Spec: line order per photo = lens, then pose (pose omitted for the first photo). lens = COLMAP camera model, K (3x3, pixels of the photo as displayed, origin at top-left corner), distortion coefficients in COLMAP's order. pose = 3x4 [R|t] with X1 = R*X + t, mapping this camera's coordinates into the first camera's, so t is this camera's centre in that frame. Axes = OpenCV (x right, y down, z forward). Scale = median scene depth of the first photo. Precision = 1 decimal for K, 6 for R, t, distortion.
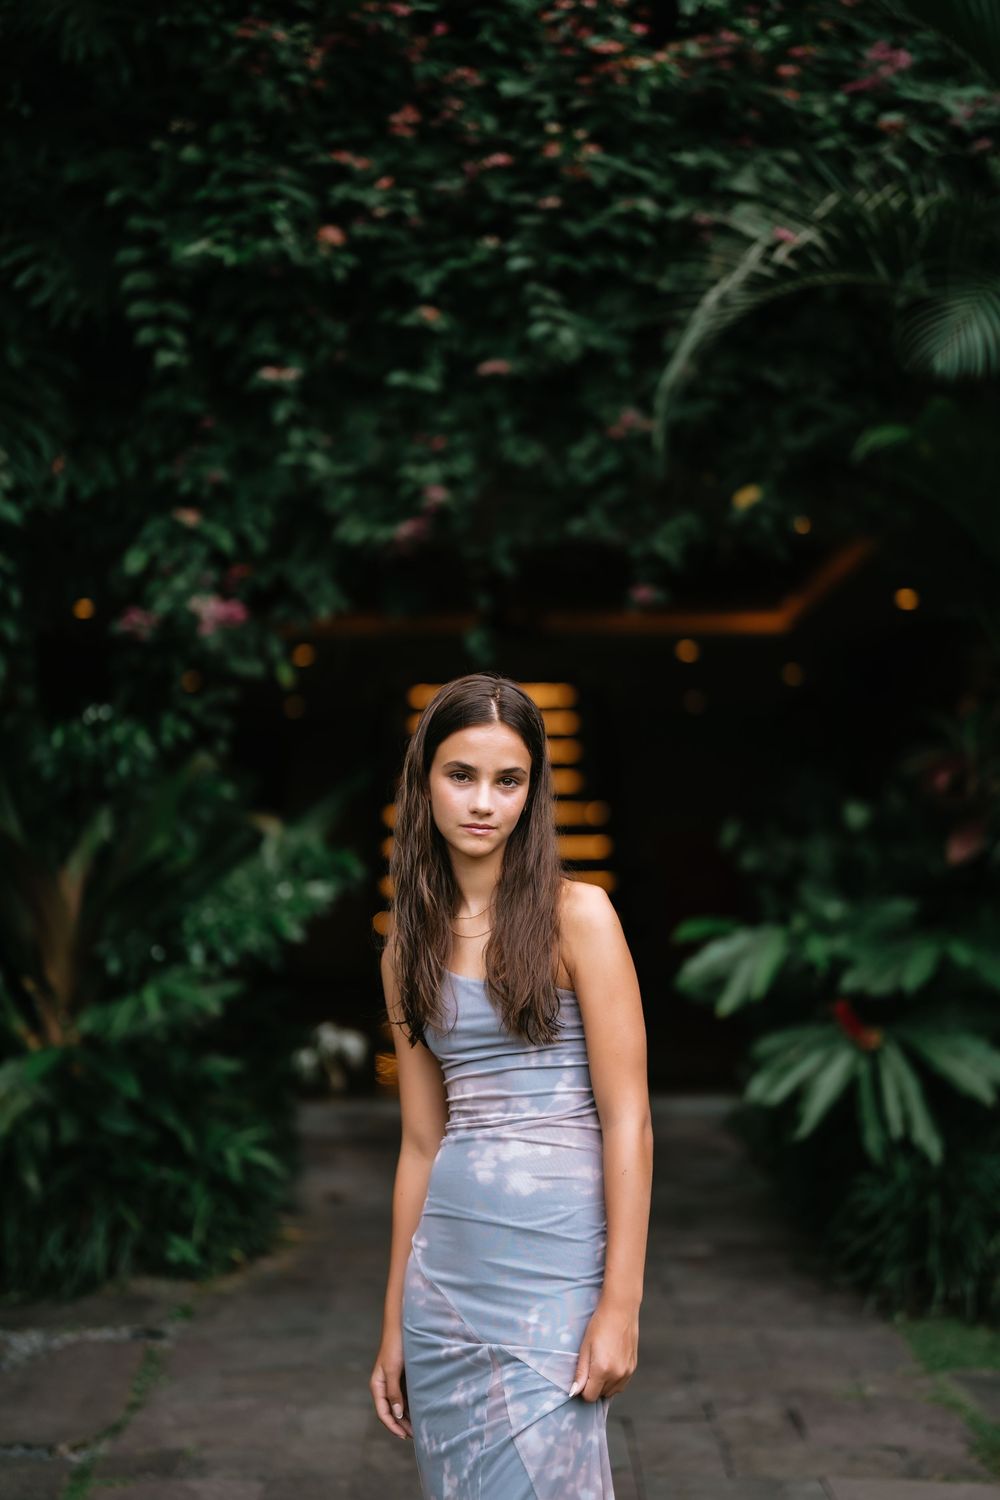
lens RADIAL K [[2147.4, 0, 500.0], [0, 2147.4, 750.0], [0, 0, 1]] dist [-0.157041, 1.070957]
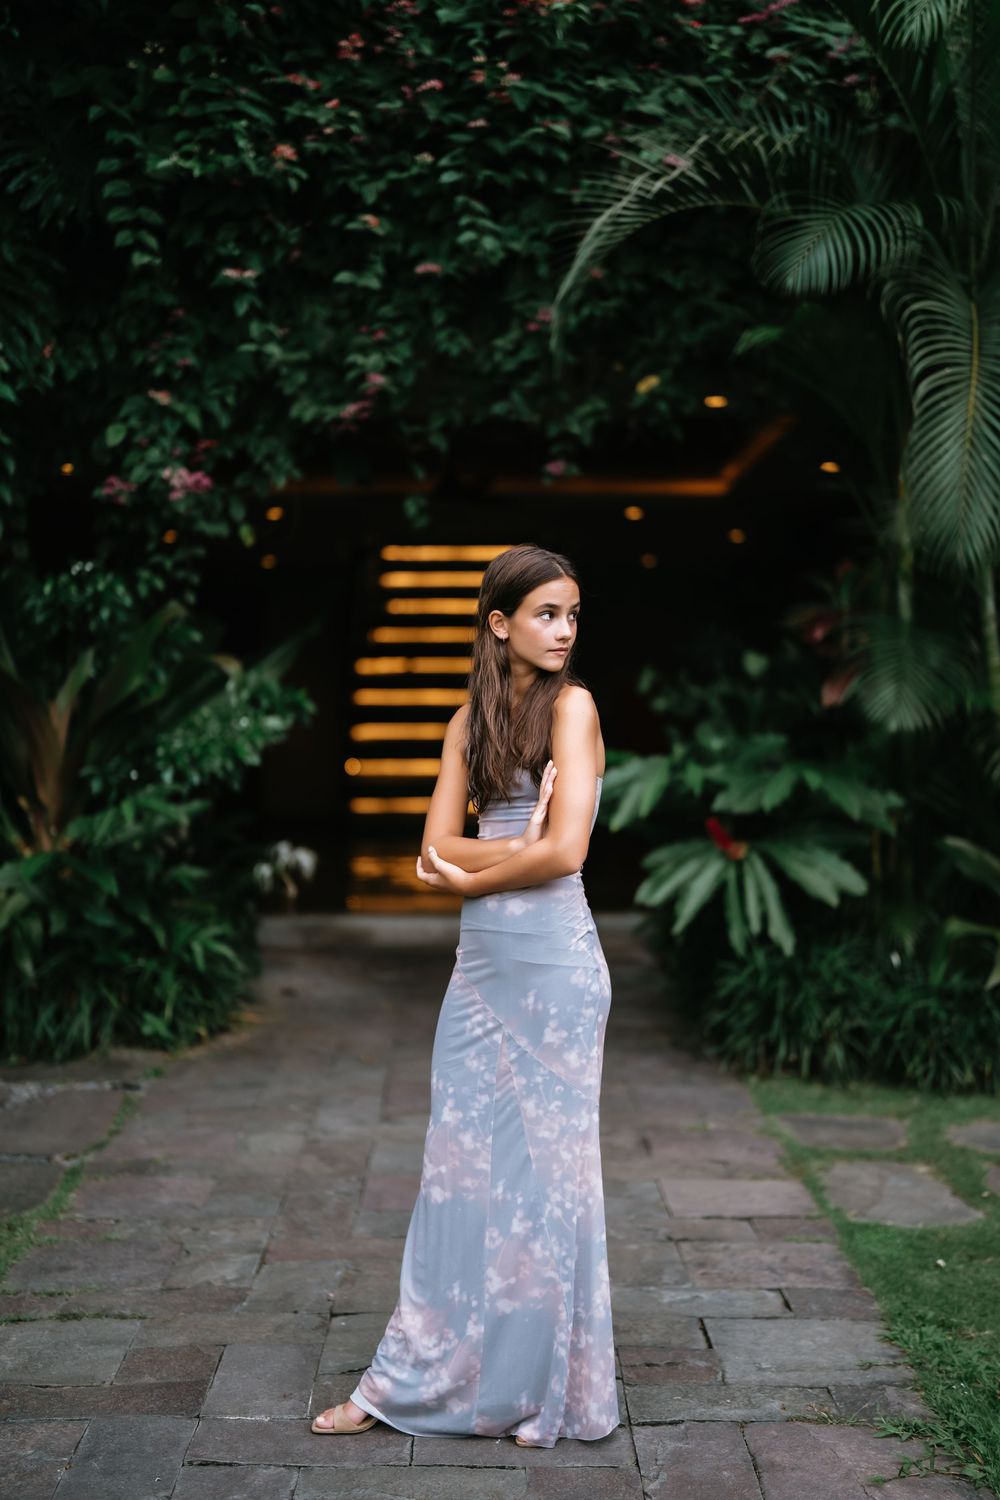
lens RADIAL K [[2147.4, 0, 500.0], [0, 2147.4, 750.0], [0, 0, 1]] dist [-0.157041, 1.070957]
pose [[0.999926, 0.009943, 0.007071, 0.030600], [-0.010392, 0.997730, 0.066539, 0.002074], [-0.006393, -0.066607, 0.997759, -0.161900]]
